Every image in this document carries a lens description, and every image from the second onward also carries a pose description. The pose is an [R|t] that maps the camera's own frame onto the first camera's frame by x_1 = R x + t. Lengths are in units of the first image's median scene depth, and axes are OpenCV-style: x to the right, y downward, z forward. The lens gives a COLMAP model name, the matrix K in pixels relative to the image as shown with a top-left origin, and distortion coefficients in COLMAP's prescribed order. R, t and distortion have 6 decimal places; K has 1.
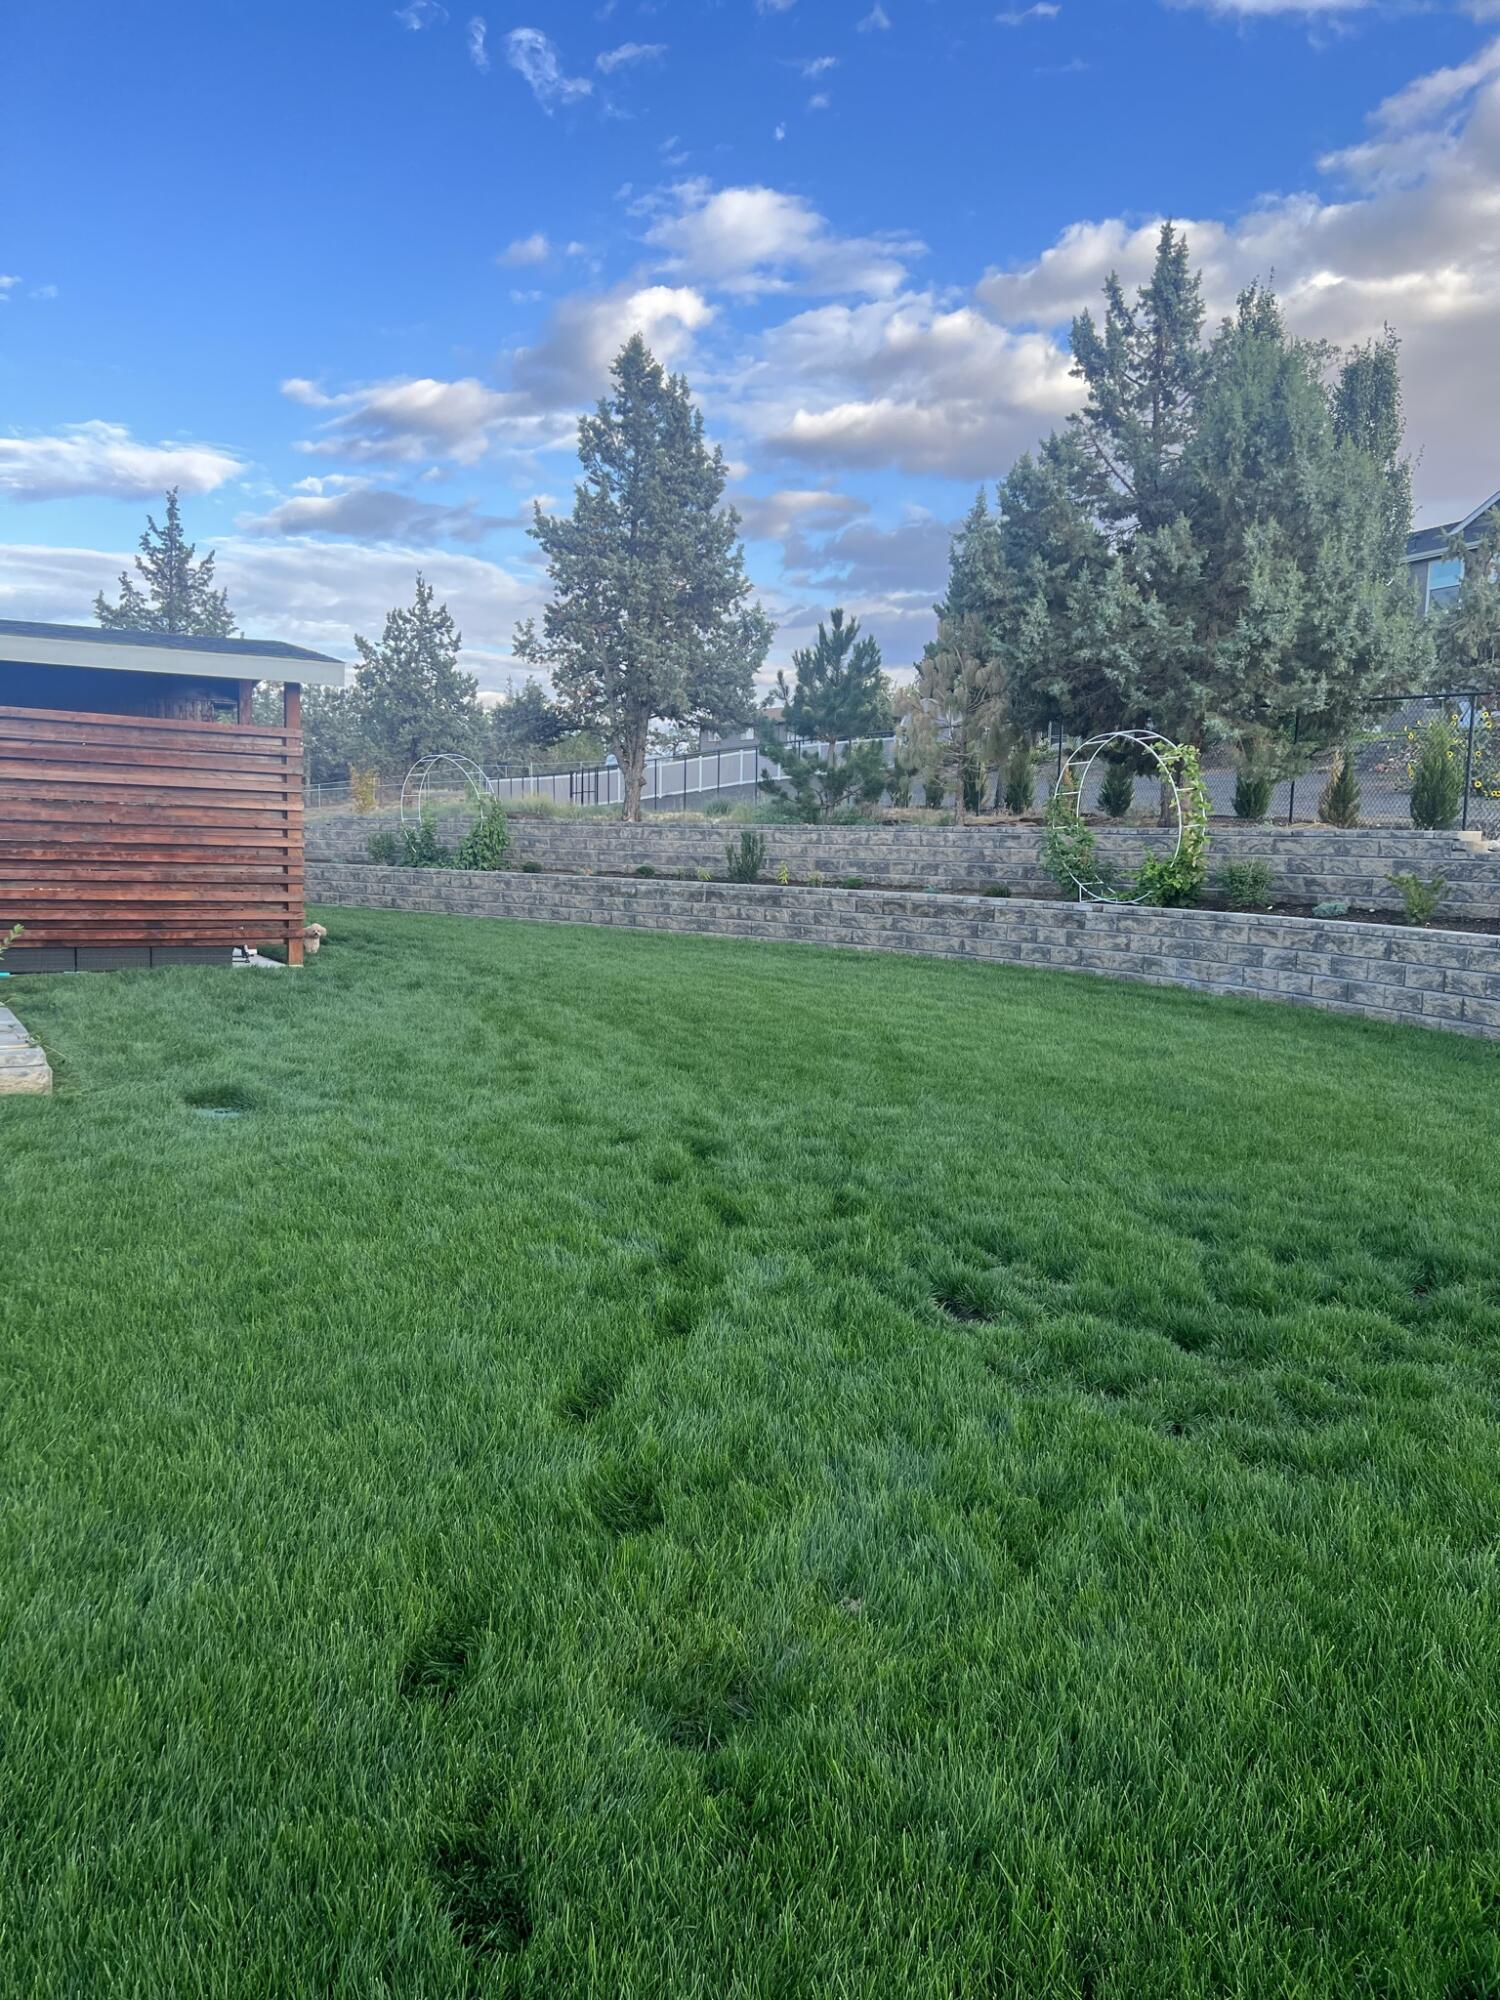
lens RADIAL K [[1516.2, 0, 742.2], [0, 1516.2, 1013.1], [0, 0, 1]] dist [0.052964, -0.057523]
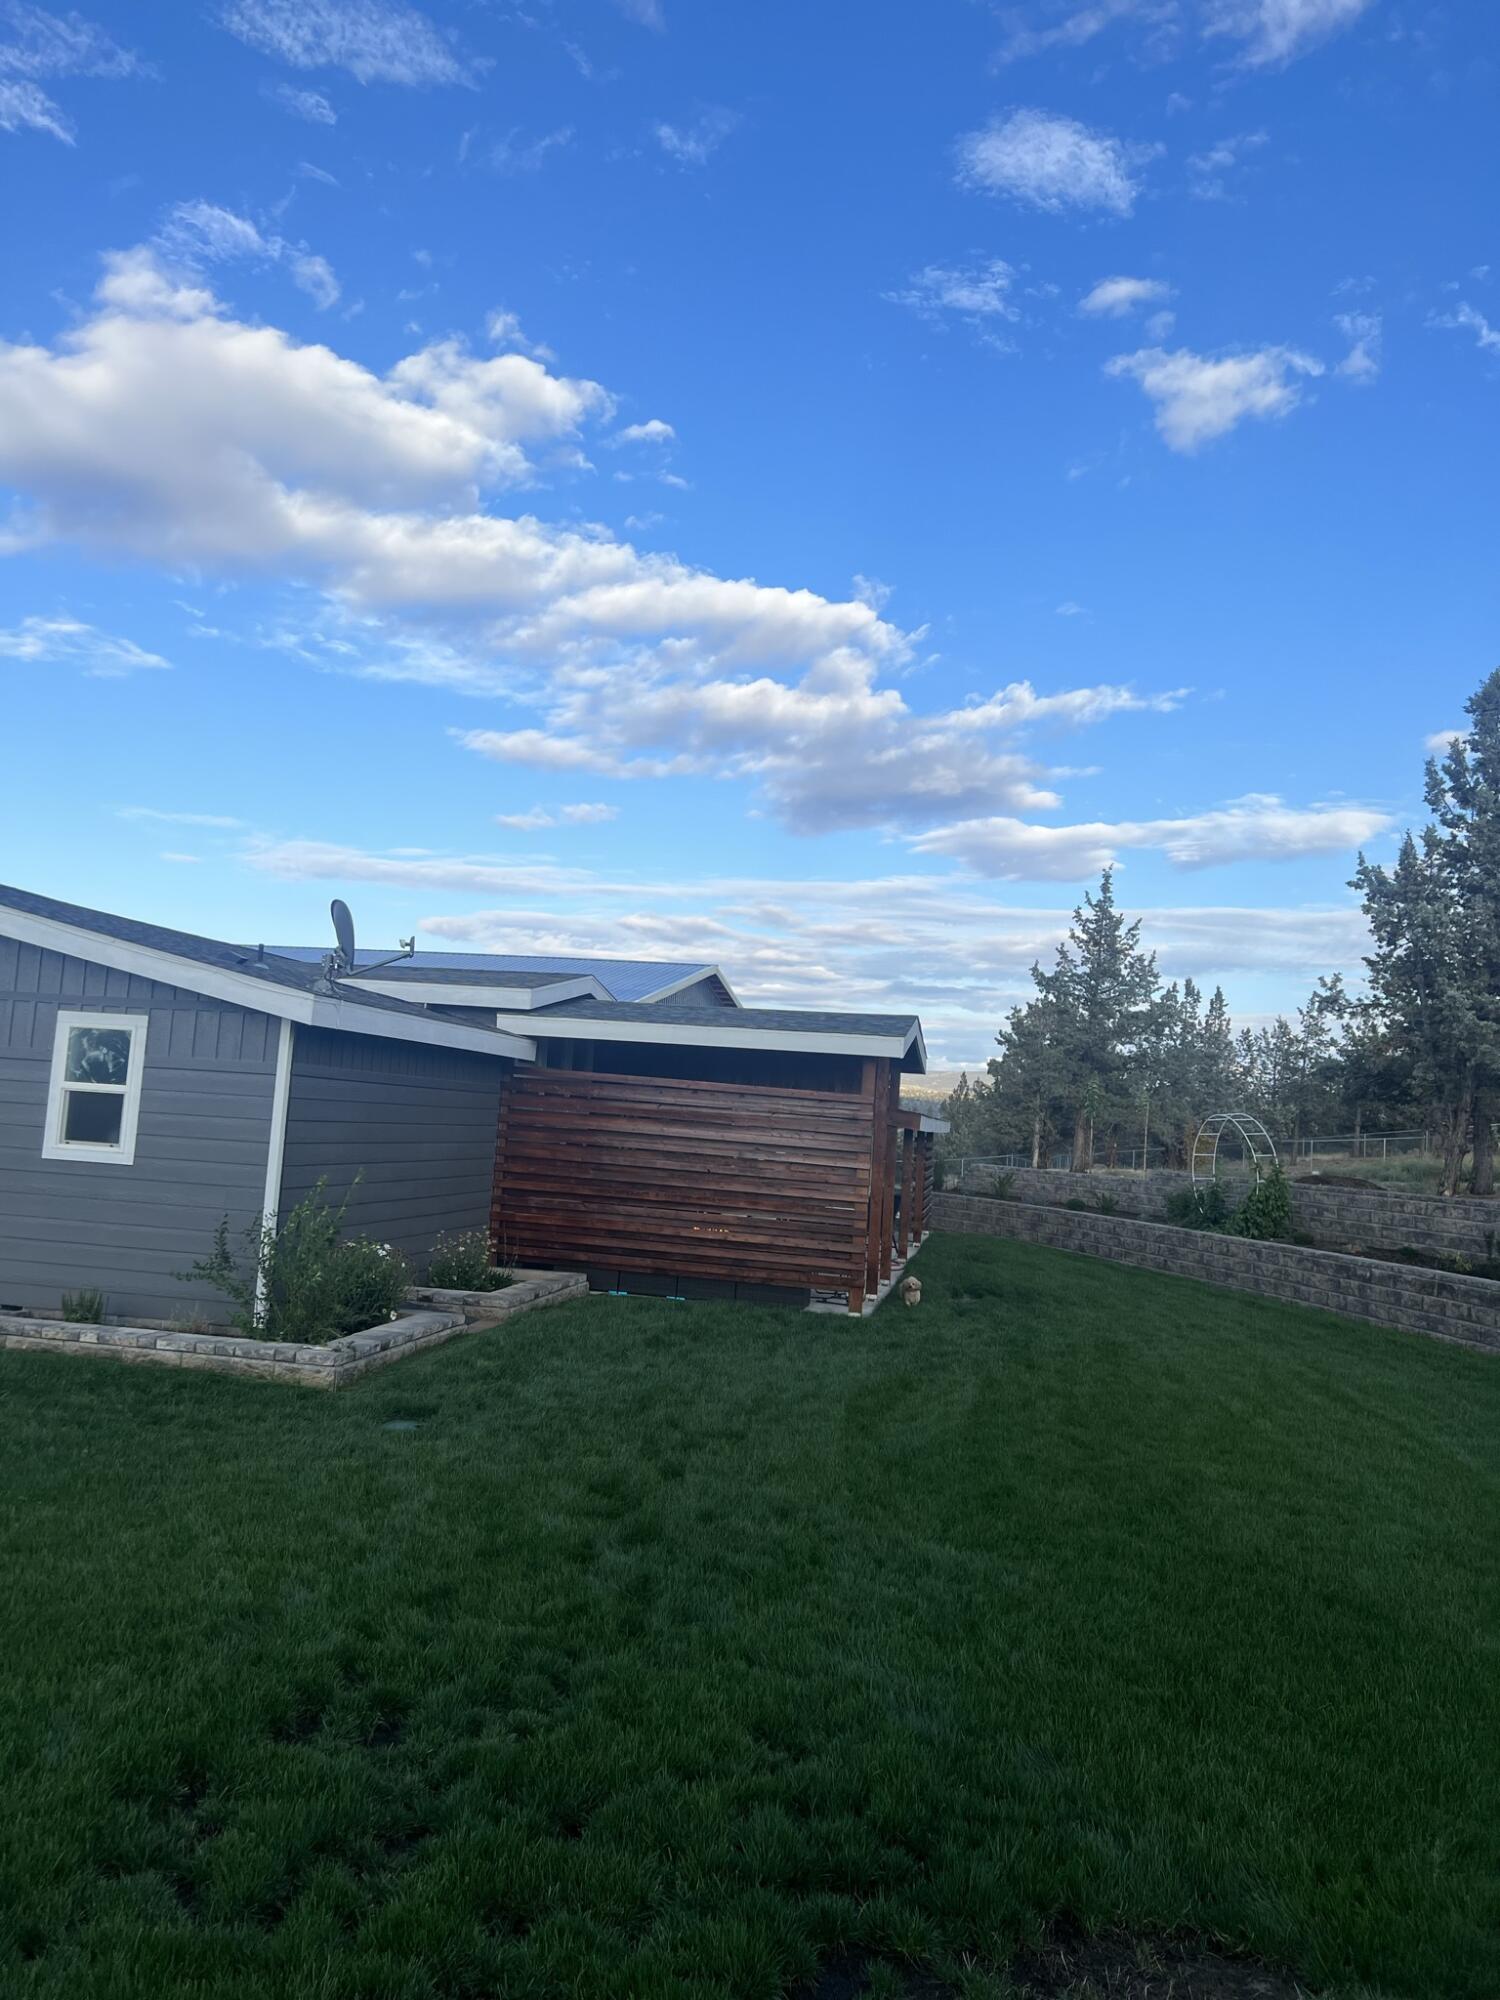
lens RADIAL K [[1504.7, 0, 705.2], [0, 1504.7, 968.9], [0, 0, 1]] dist [0.029954, -0.047634]
pose [[0.736196, -0.040866, -0.675534, 0.250018], [-0.128430, 0.971601, -0.198740, -0.030450], [0.664471, 0.233070, 0.710040, 0.089857]]
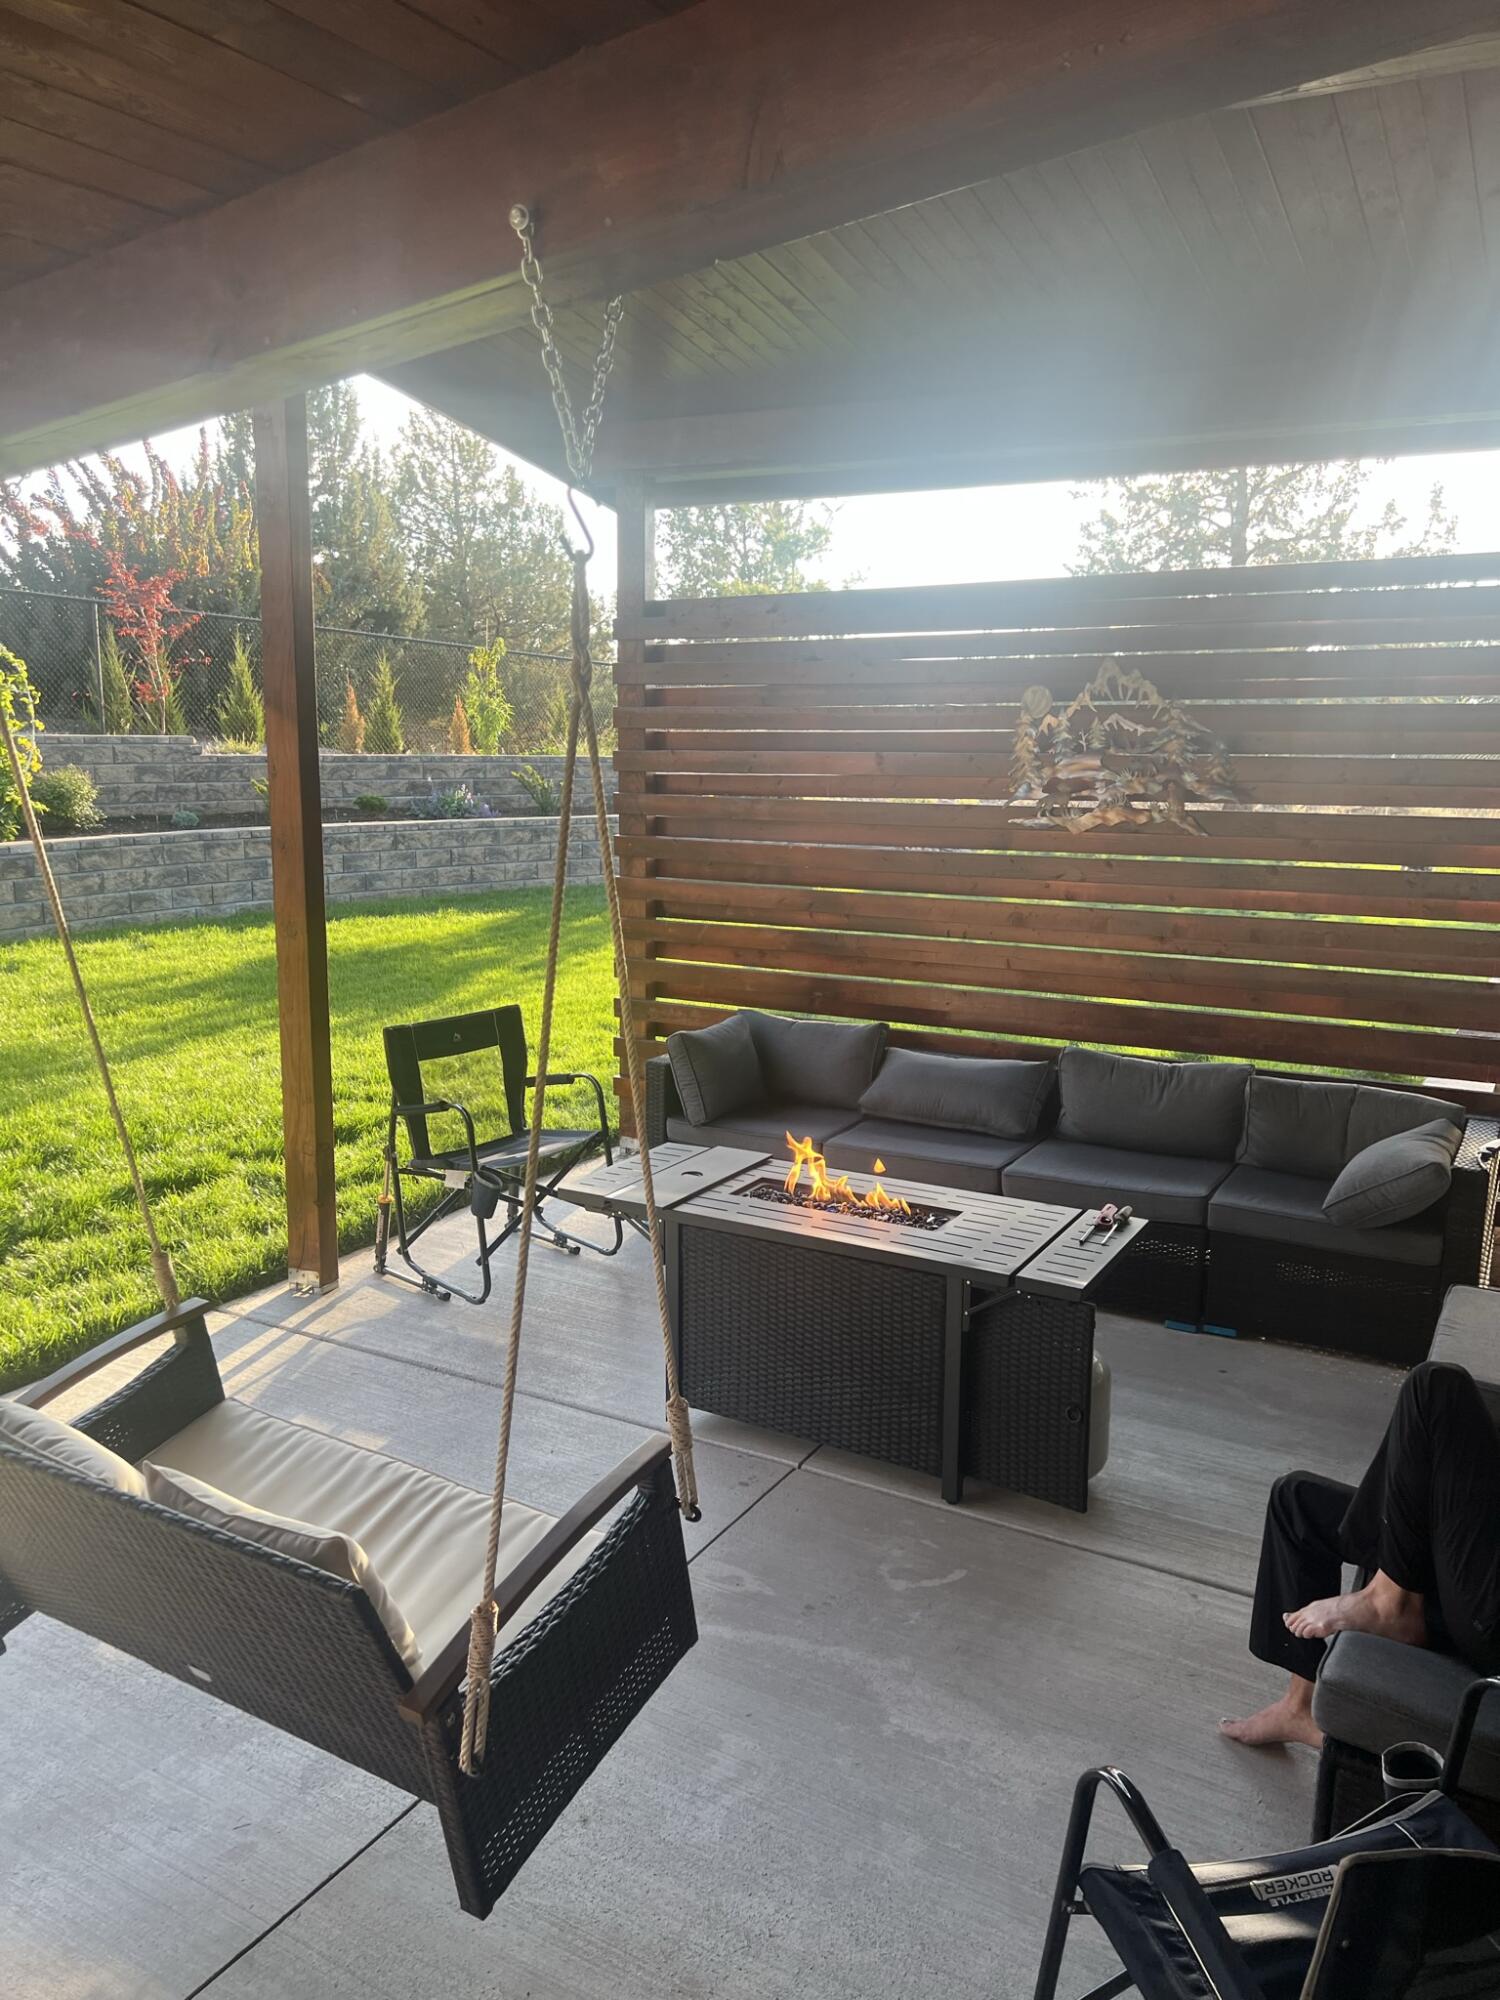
lens RADIAL K [[1516.2, 0, 742.2], [0, 1516.2, 1013.1], [0, 0, 1]] dist [0.052964, -0.057523]
pose [[-0.497473, -0.190558, 0.846291, -0.482098], [0.074586, 0.962566, 0.260583, -0.127894], [-0.864267, 0.192754, -0.464638, 0.837539]]
